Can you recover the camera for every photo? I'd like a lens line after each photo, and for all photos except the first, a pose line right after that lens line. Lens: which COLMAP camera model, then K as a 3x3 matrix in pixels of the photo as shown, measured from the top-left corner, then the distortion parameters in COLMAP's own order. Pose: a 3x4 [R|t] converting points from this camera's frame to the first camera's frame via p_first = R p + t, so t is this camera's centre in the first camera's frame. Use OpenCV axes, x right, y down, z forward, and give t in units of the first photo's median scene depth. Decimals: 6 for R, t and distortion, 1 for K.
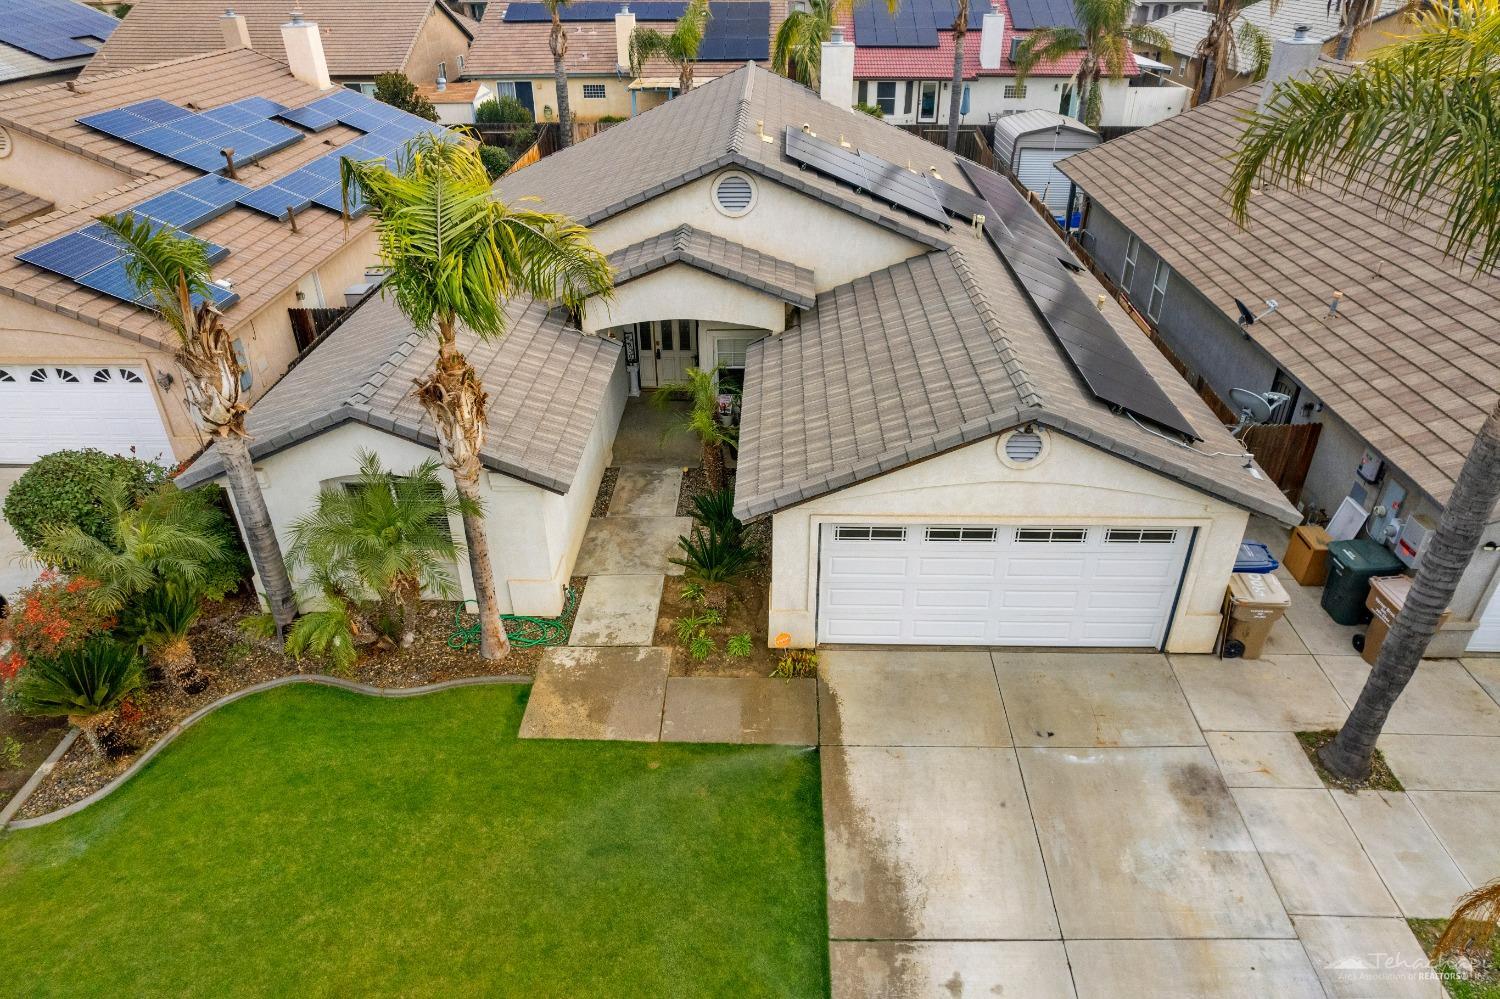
lens RADIAL K [[960.8, 0, 752.8], [0, 960.8, 505.0], [0, 0, 1]] dist [-0.054249, 0.037083]
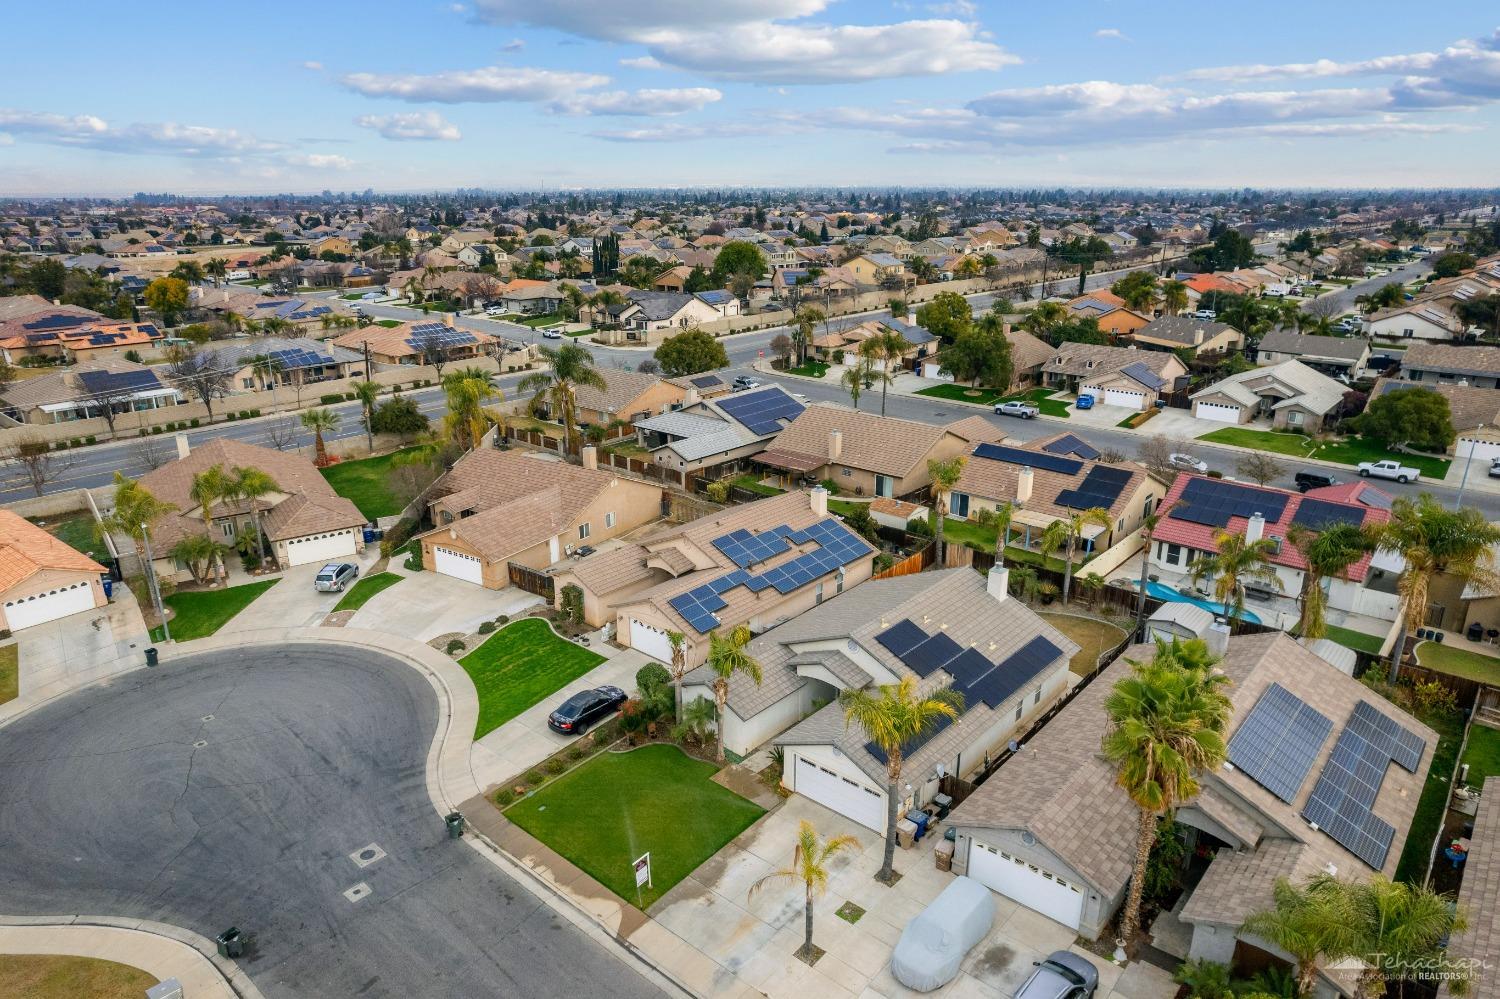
lens RADIAL K [[960.8, 0, 756.4], [0, 960.8, 501.0], [0, 0, 1]] dist [-0.054249, 0.037083]
pose [[0.771627, 0.201780, -0.603221, 1.883333], [-0.333038, 0.936133, -0.112873, -0.404290], [0.541920, 0.287992, 0.789546, -2.117870]]
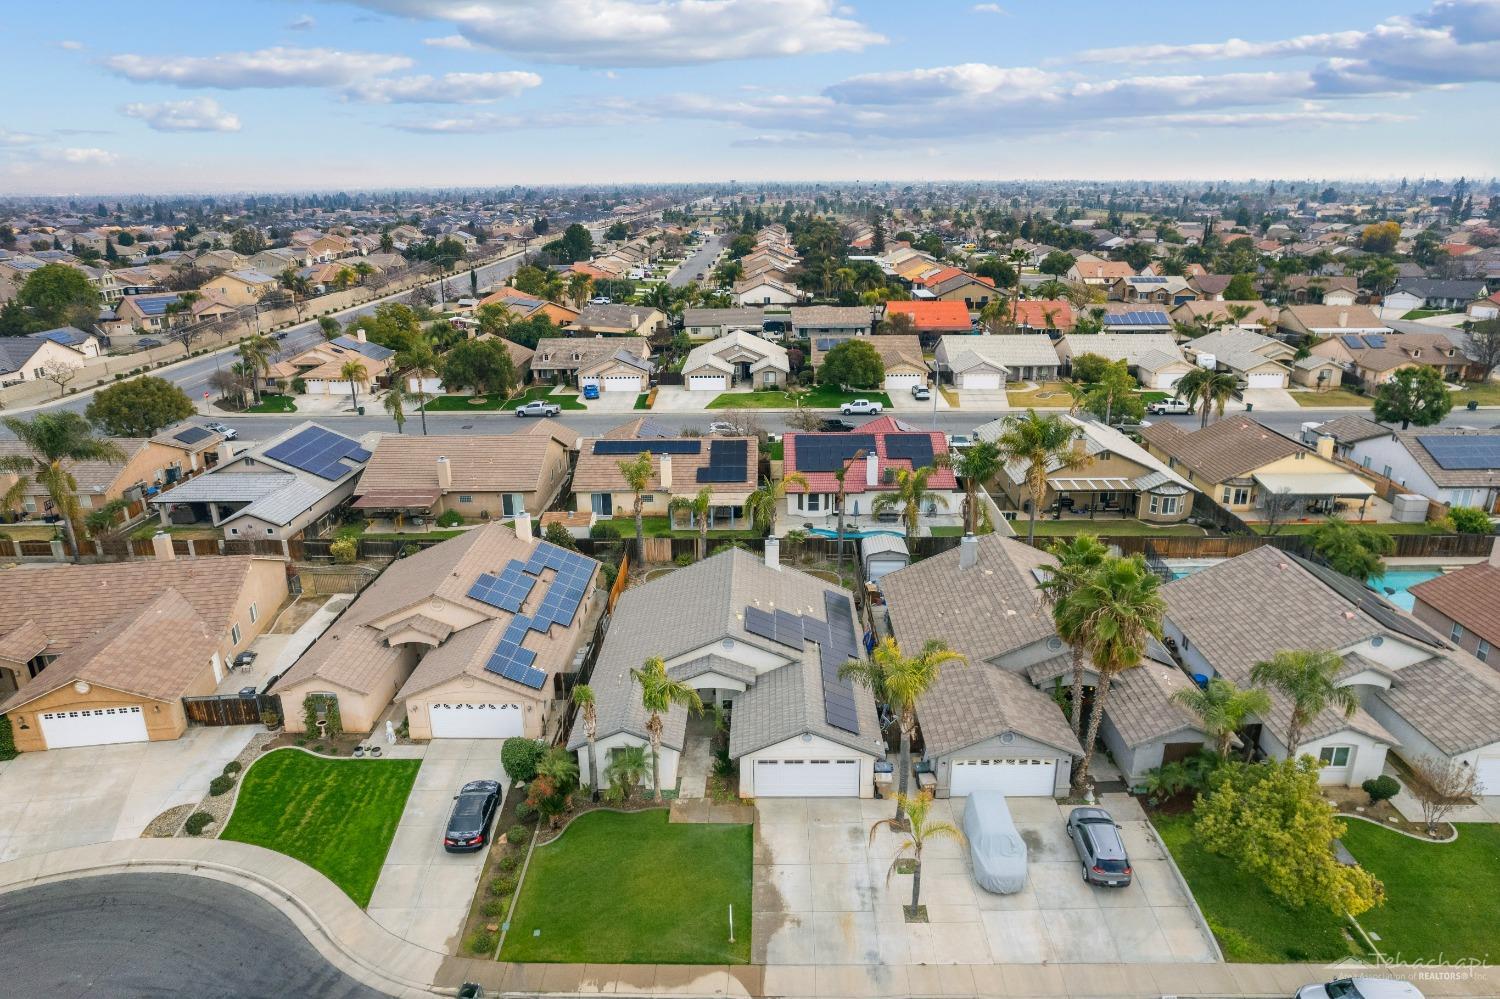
lens RADIAL K [[960.8, 0, 752.1], [0, 960.8, 506.3], [0, 0, 1]] dist [-0.054249, 0.037083]
pose [[0.999916, -0.011084, 0.006706, 0.051423], [0.012287, 0.975462, -0.219825, -0.113784], [-0.004105, 0.219889, 0.975516, -2.603870]]
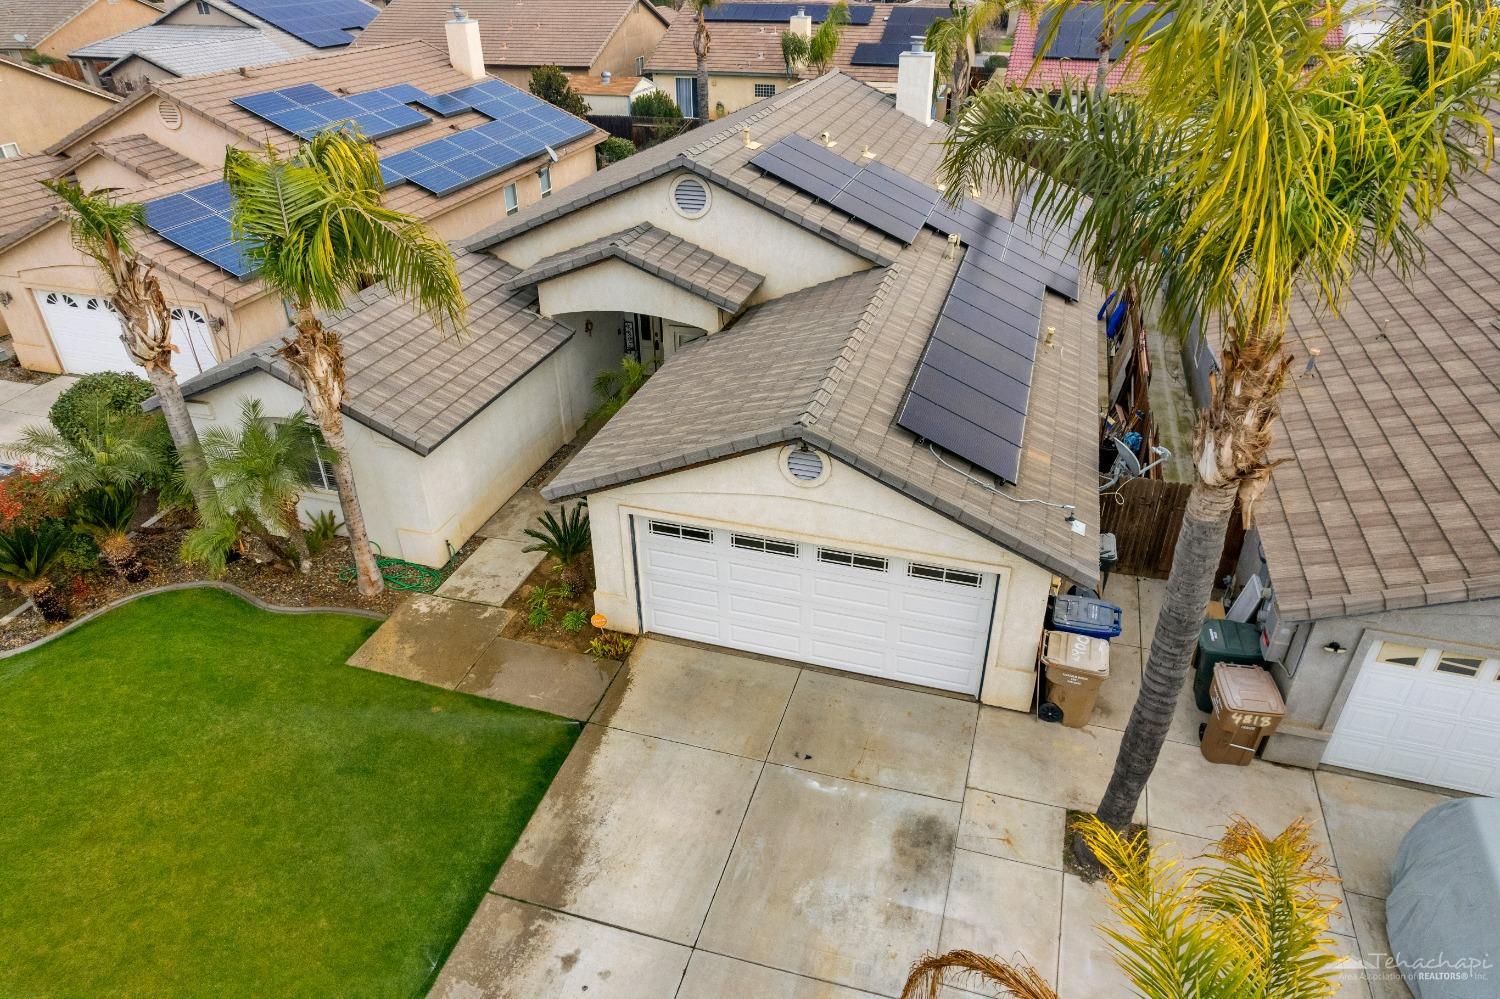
lens RADIAL K [[960.8, 0, 749.0], [0, 960.8, 503.8], [0, 0, 1]] dist [-0.054249, 0.037083]
pose [[0.962681, 0.138602, -0.232455, 0.428830], [-0.138662, 0.990208, 0.016166, -0.026564], [0.232420, 0.016670, 0.972473, 0.014705]]
